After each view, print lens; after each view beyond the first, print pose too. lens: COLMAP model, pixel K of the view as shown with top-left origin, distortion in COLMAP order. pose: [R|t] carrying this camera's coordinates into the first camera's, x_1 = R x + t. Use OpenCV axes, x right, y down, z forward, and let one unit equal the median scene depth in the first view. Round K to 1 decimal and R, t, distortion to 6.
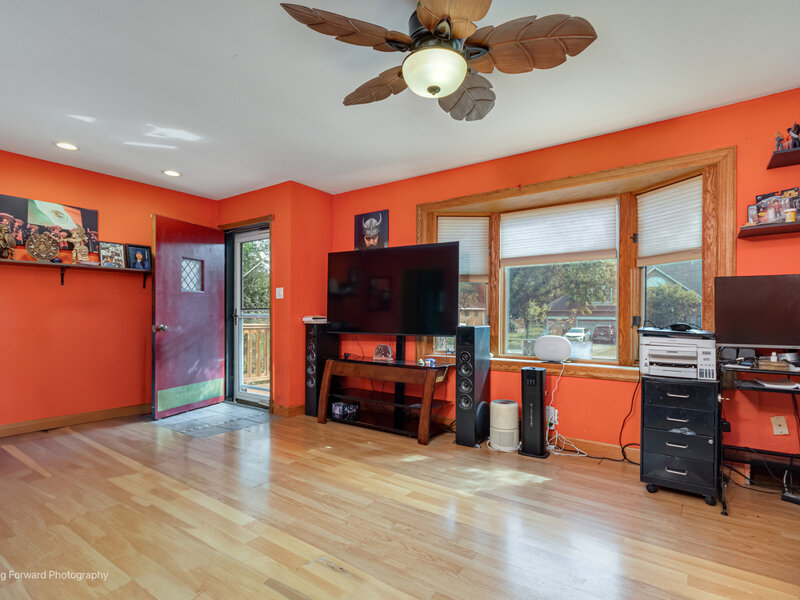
lens RADIAL K [[415.5, 0, 400.3], [0, 415.5, 313.6], [0, 0, 1]] dist [0.000407, 0.000055]
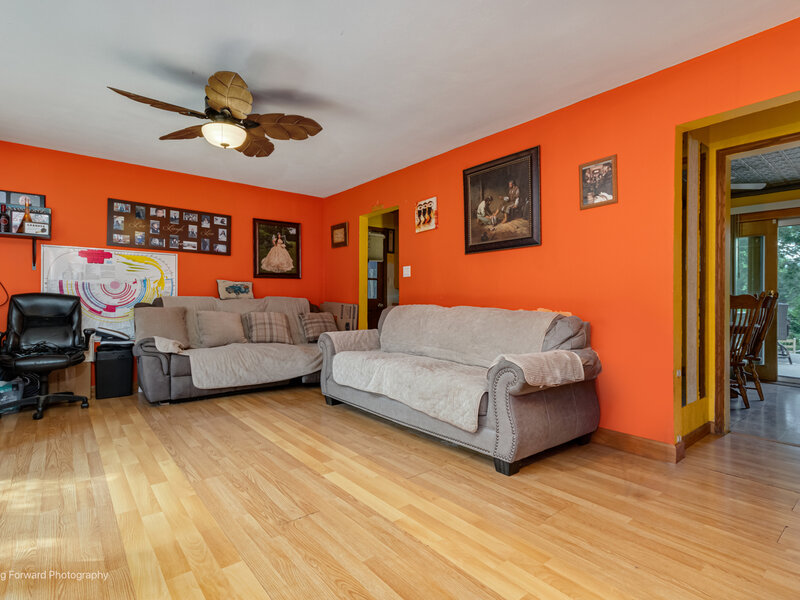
lens RADIAL K [[416.0, 0, 399.7], [0, 416.0, 295.1], [0, 0, 1]] dist [0.001947, -0.000141]
pose [[-0.964834, -0.003460, 0.262837, -0.518867], [-0.007372, 0.999876, -0.013898, 0.023493], [-0.262756, -0.015347, -0.964740, 1.255143]]
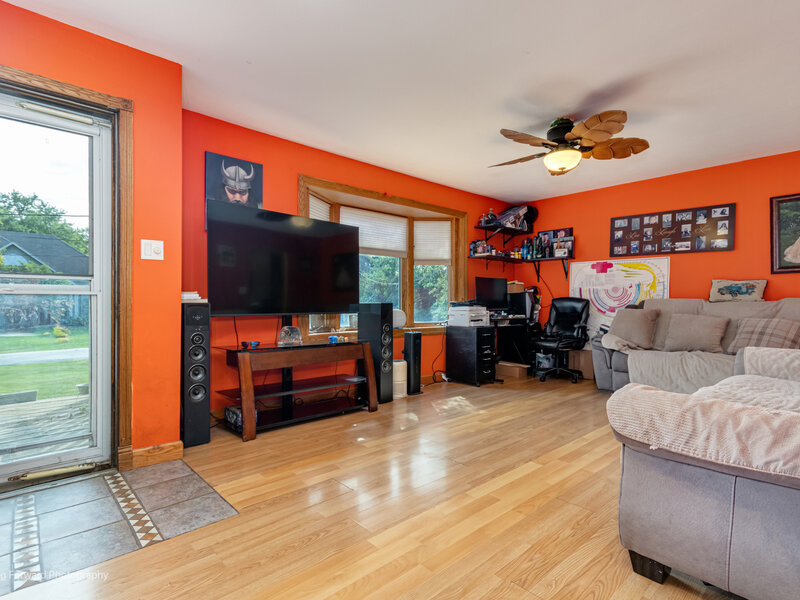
lens RADIAL K [[418.6, 0, 400.0], [0, 418.6, 300.0], [0, 0, 1]] dist [-0.000763, 0.000254]
pose [[0.209120, 0.000306, 0.977890, -0.998568], [-0.006061, 0.999981, 0.000983, 0.021768], [-0.977871, -0.006132, 0.209118, 0.700245]]
